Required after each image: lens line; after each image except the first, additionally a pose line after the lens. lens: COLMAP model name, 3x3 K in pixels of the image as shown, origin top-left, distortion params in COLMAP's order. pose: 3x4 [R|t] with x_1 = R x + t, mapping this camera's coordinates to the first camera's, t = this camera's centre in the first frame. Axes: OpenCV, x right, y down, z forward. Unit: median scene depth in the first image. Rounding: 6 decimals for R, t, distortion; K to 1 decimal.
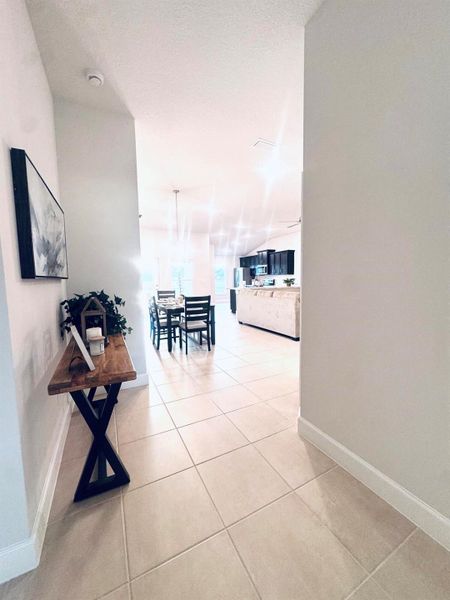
lens RADIAL K [[239.0, 0, 225.0], [0, 239.0, 300.0], [0, 0, 1]] dist [0.000369, -0.000018]
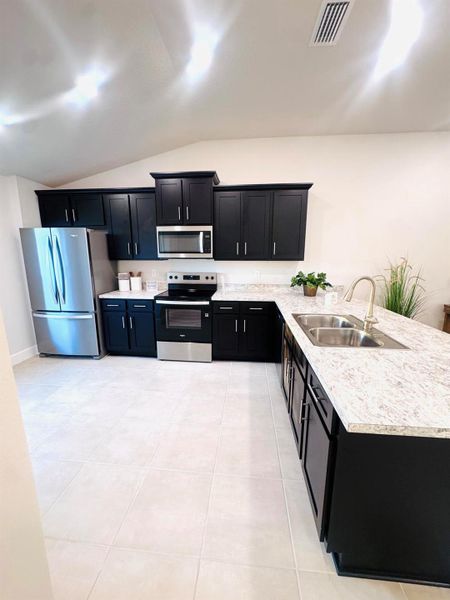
lens RADIAL K [[250.0, 0, 225.0], [0, 250.0, 300.0], [0, 0, 1]] dist [-0.001557, -0.000226]
pose [[0.547956, -0.162751, 0.820522, -0.080931], [0.065754, 0.986236, 0.151708, -0.100434], [-0.833919, -0.029176, 0.551115, 0.793073]]
